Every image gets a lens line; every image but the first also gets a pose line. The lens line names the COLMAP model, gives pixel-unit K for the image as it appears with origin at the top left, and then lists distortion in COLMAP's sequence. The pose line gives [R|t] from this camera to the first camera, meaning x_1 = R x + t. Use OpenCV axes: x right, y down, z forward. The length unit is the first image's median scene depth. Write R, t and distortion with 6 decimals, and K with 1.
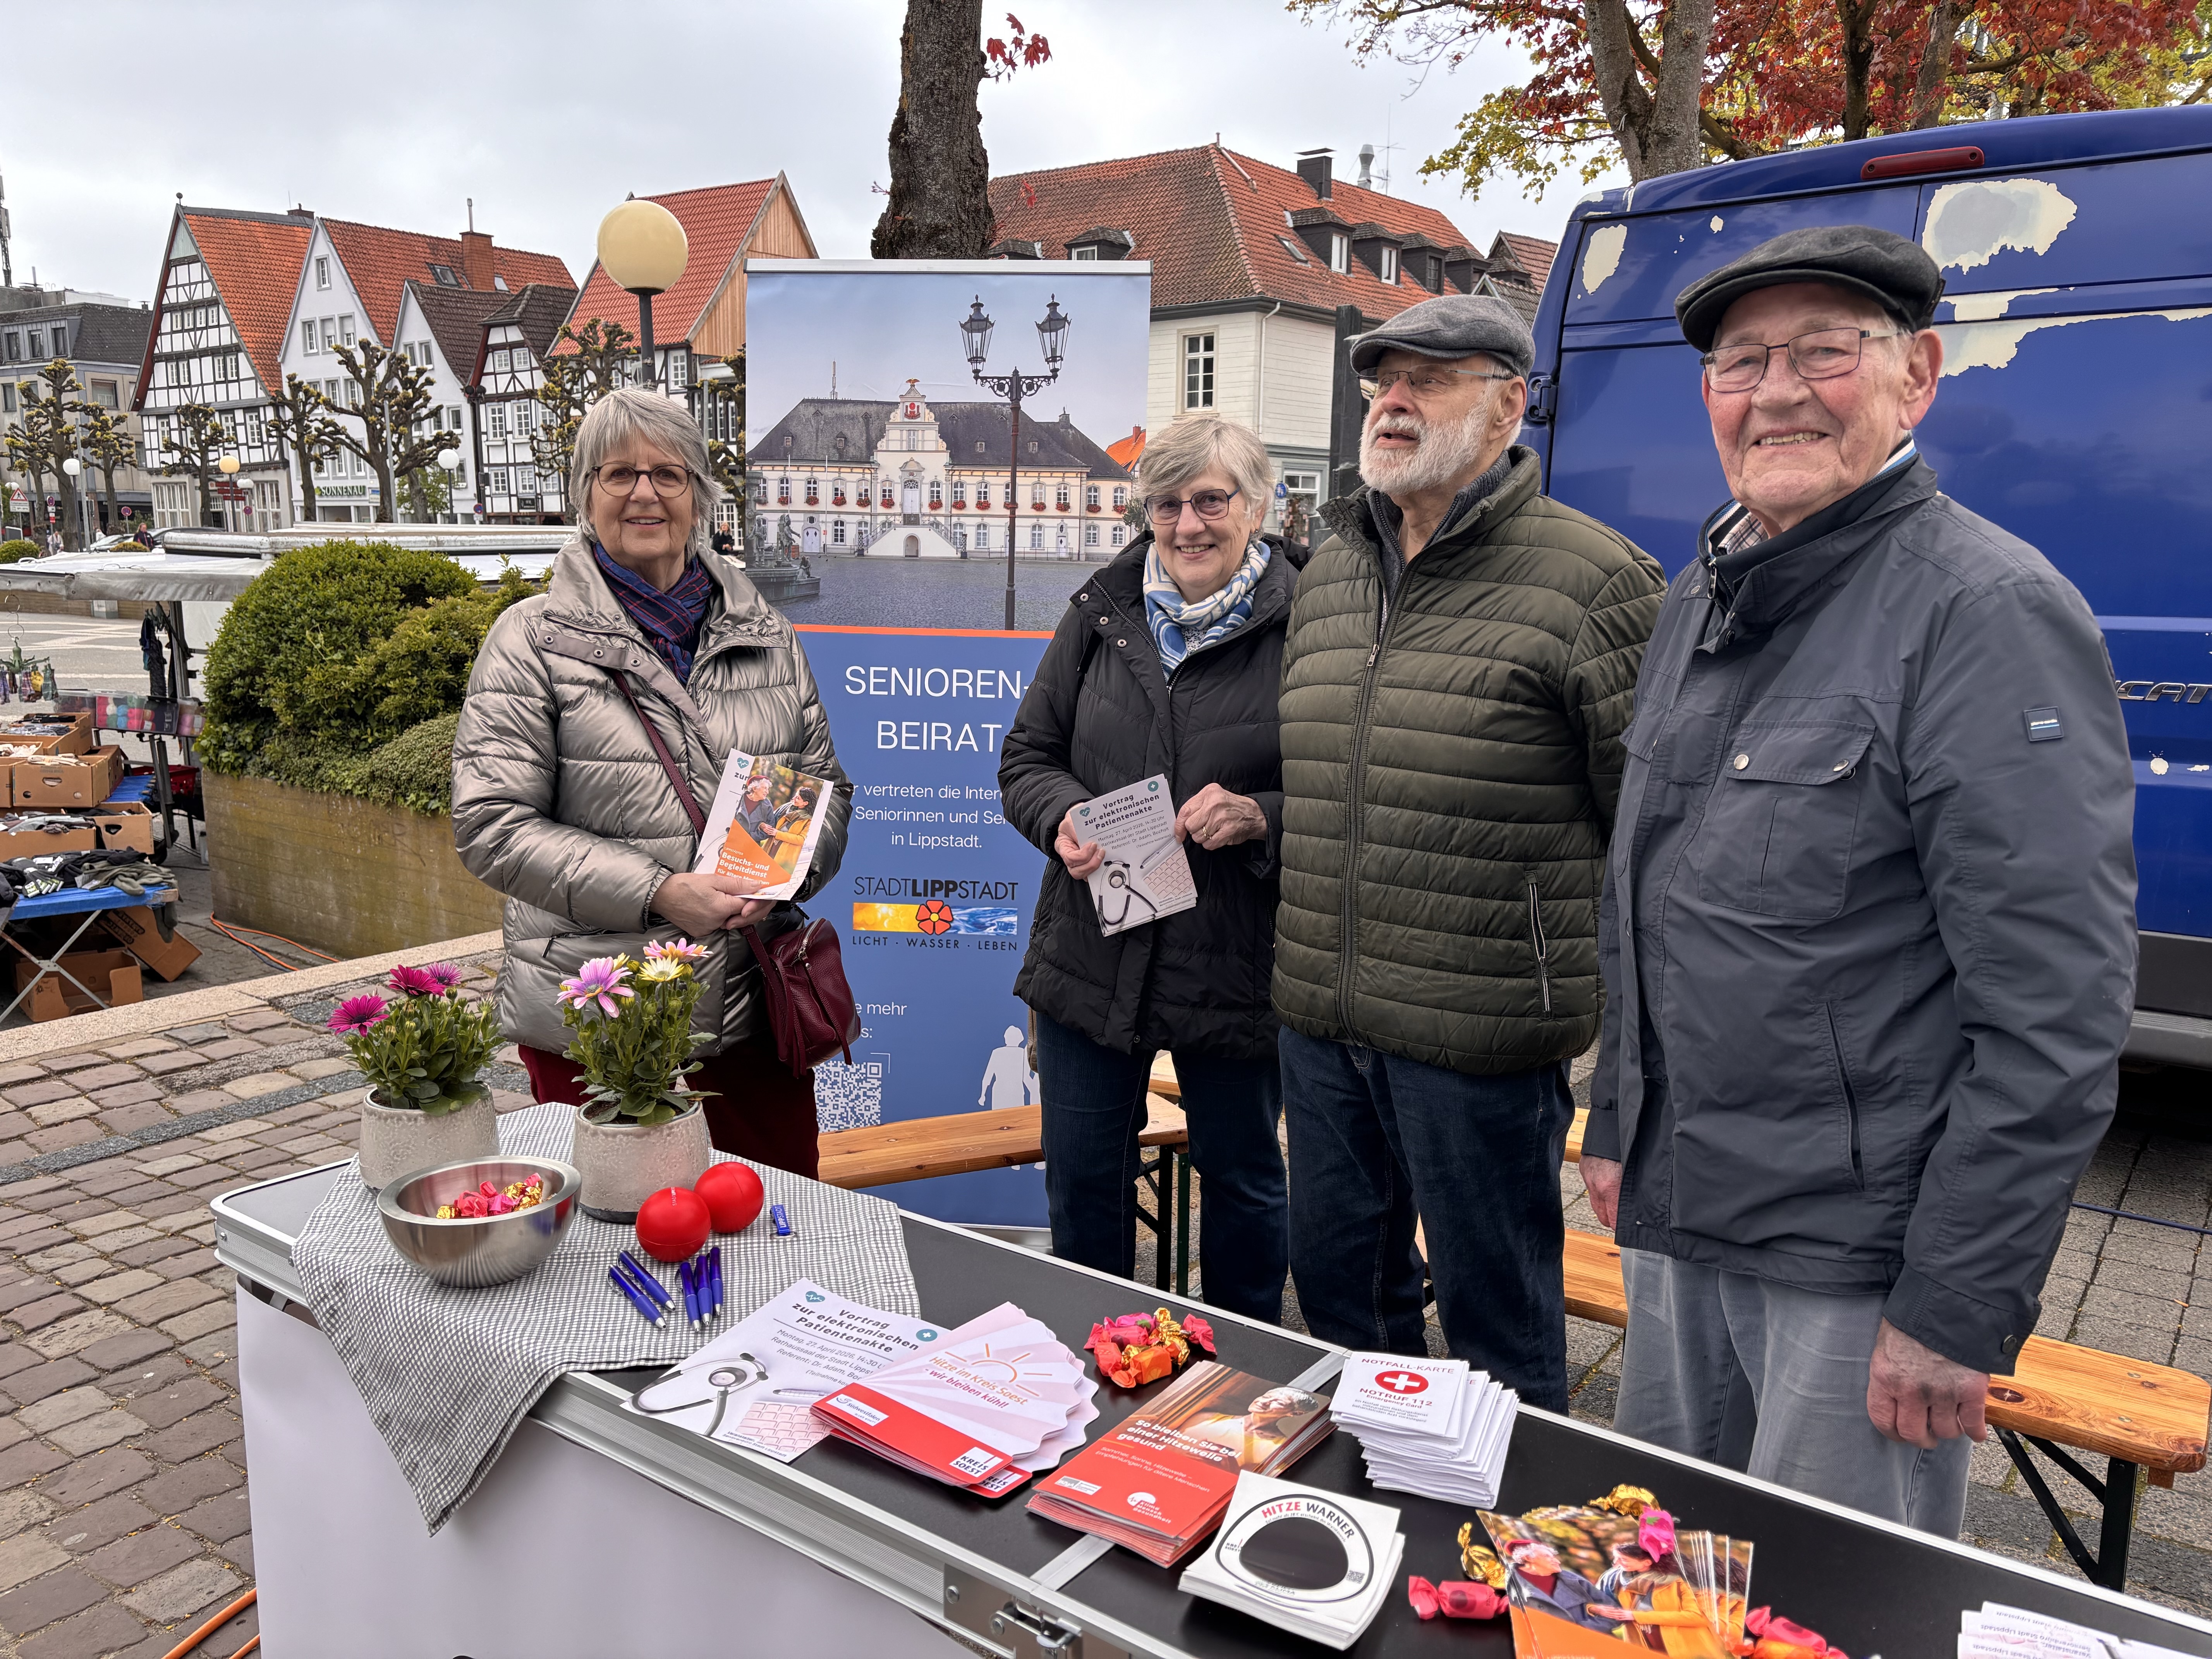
lens RADIAL K [[1657.6, 0, 1096.3], [0, 1657.6, 814.7], [0, 0, 1]] dist [0.045579, -0.050145]
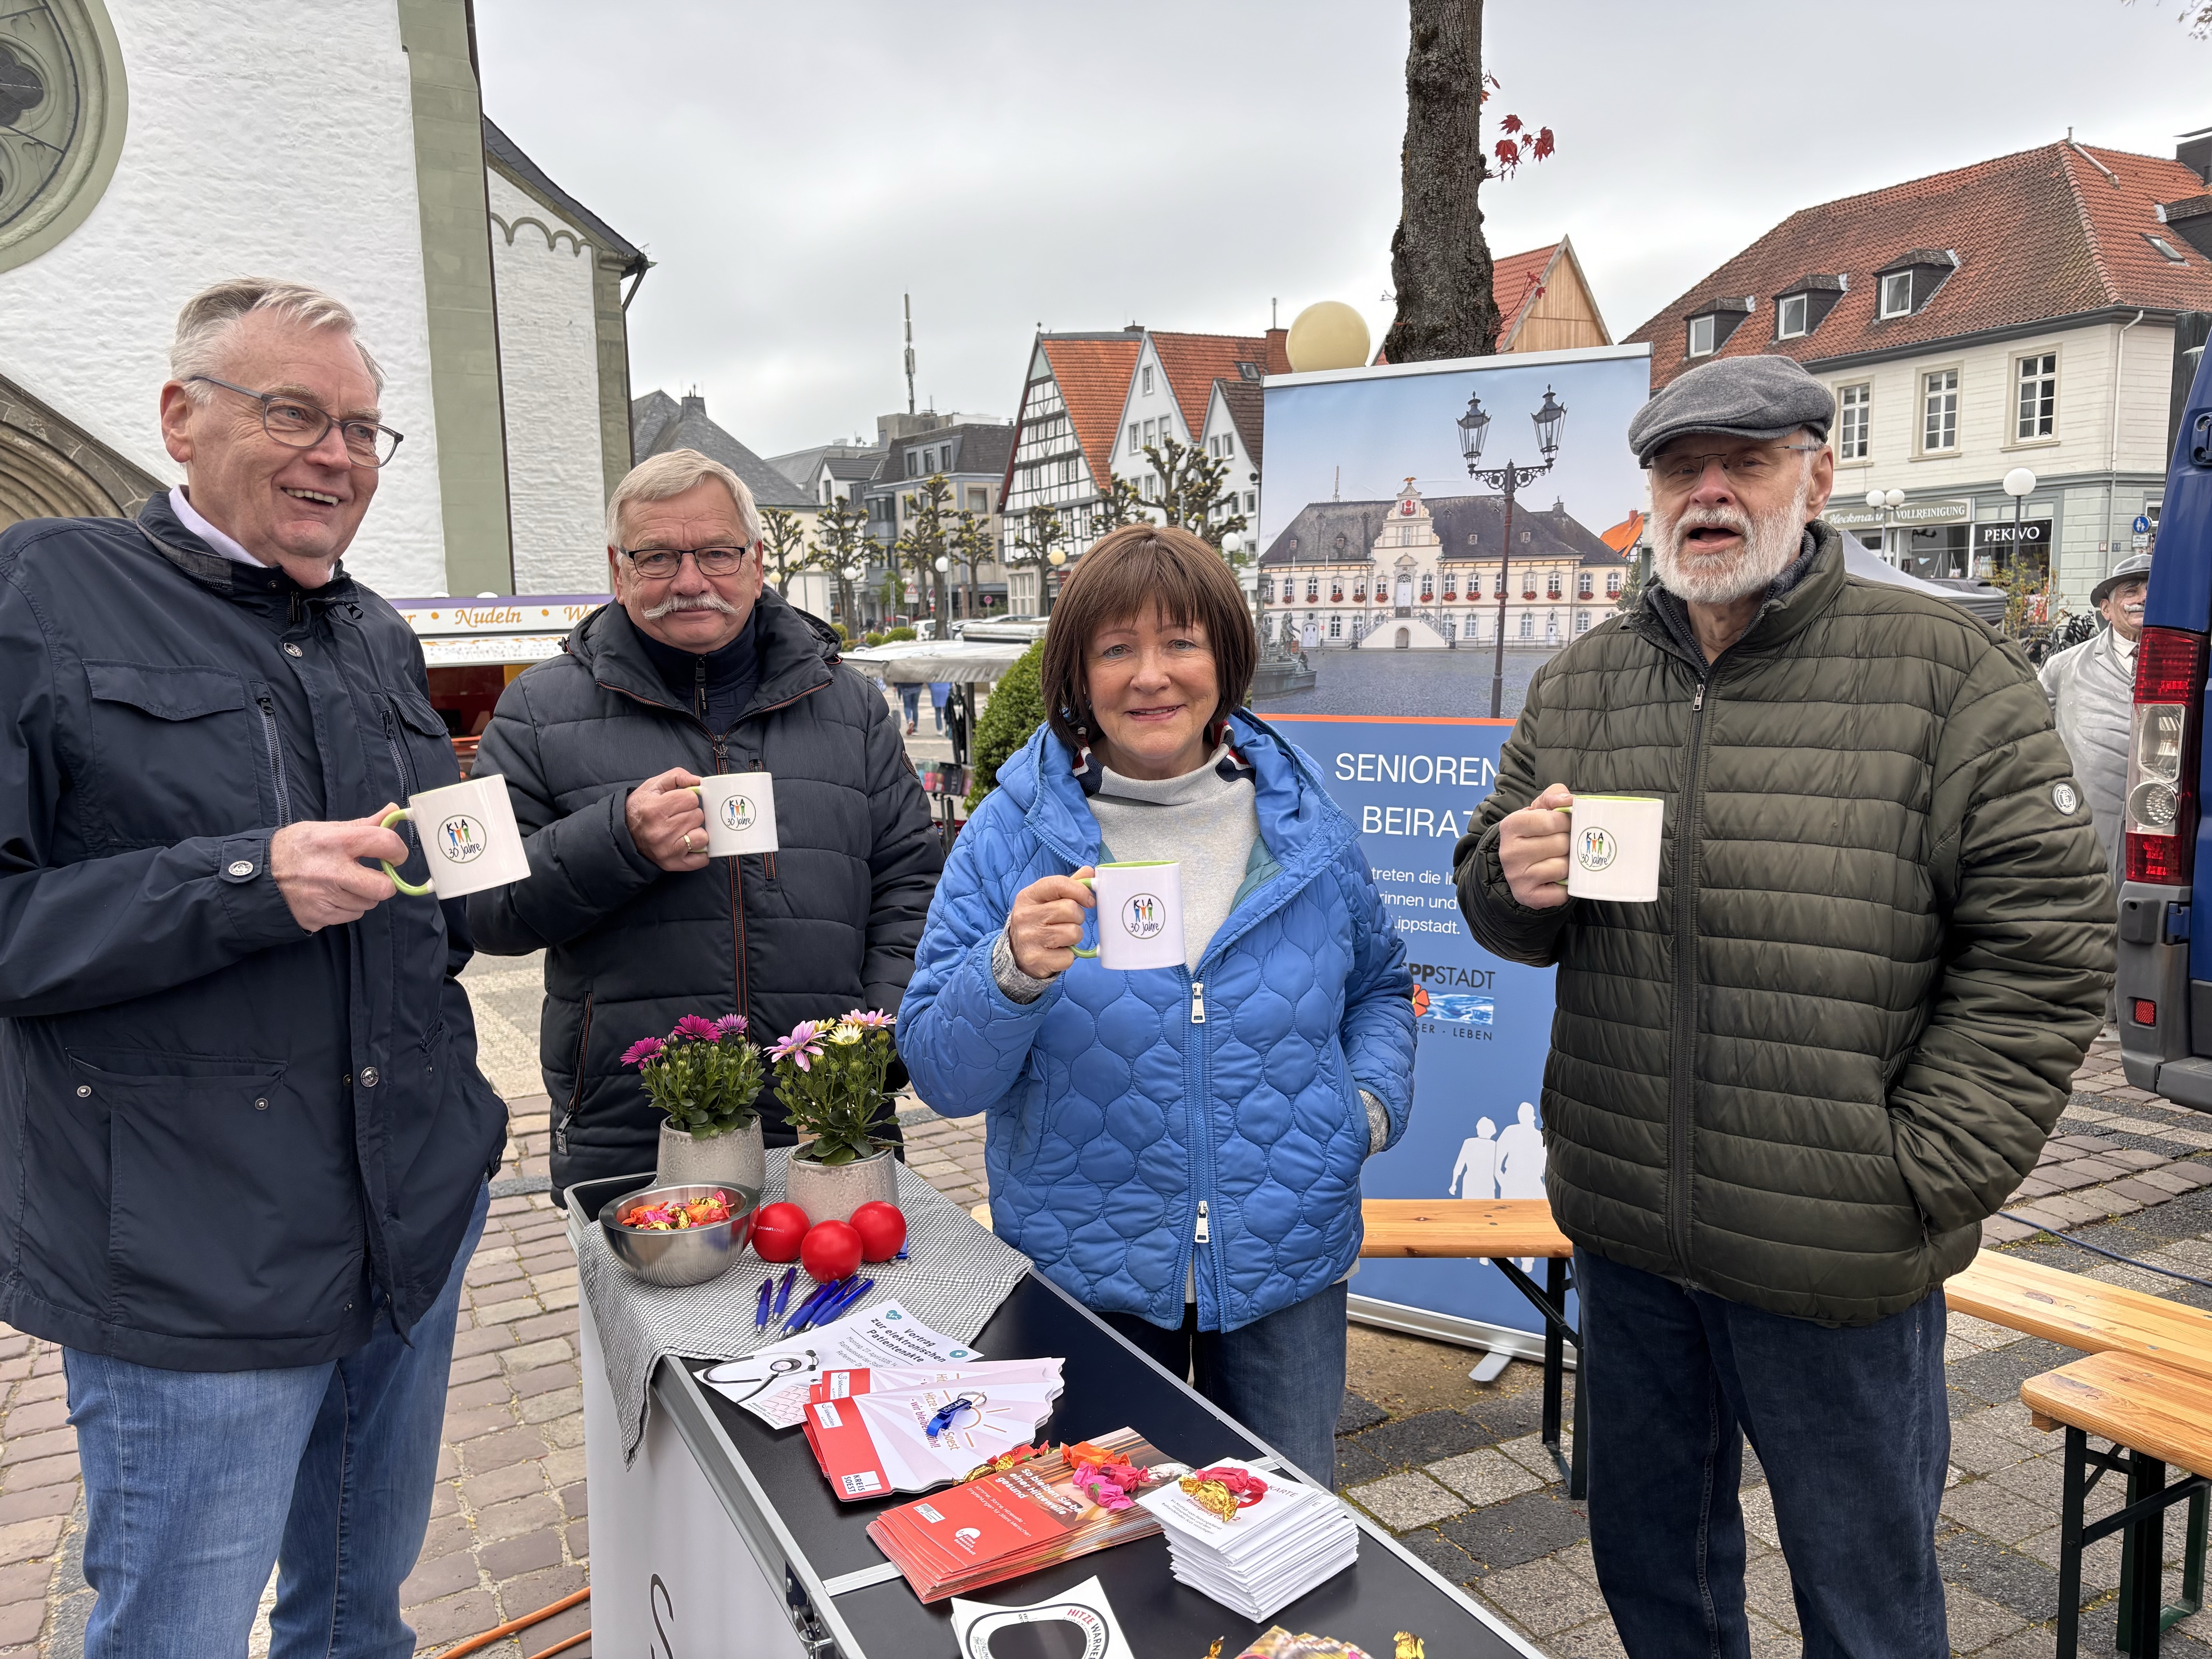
lens RADIAL K [[1657.6, 0, 1125.0], [0, 1657.6, 823.1], [0, 0, 1]] dist [0.045579, -0.050145]
pose [[0.903635, 0.023762, -0.427644, 0.176141], [-0.037697, 0.998997, -0.024146, -0.015780], [0.426642, 0.037940, 0.903625, -0.000306]]
